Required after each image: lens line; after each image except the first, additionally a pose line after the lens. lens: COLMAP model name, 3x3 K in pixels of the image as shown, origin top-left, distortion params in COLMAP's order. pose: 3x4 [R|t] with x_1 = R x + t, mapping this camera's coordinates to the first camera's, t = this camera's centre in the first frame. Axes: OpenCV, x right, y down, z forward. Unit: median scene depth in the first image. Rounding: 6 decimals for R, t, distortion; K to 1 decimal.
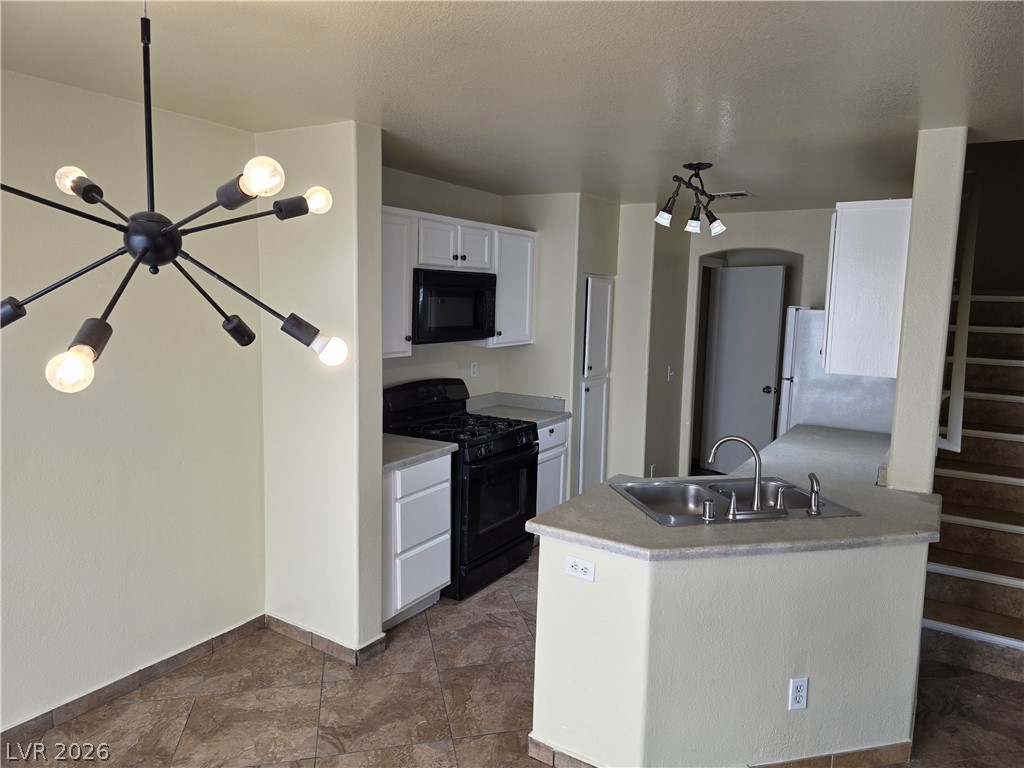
lens RADIAL K [[689.4, 0, 514.3], [0, 689.4, 380.1], [0, 0, 1]] dist [0.001191, -0.004037]
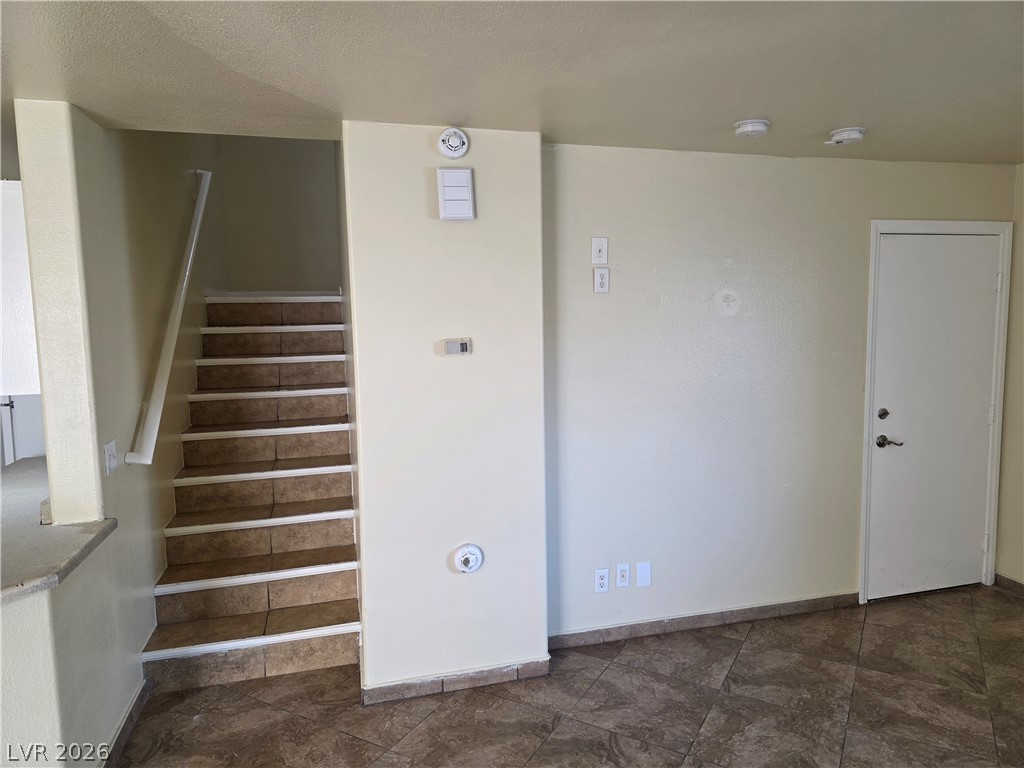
lens RADIAL K [[689.4, 0, 509.4], [0, 689.4, 382.9], [0, 0, 1]] dist [0.001191, -0.004037]
pose [[0.683418, -0.116311, 0.720702, 0.301594], [0.126339, 0.991174, 0.040158, 0.019338], [-0.719012, 0.063608, 0.692081, 0.009110]]
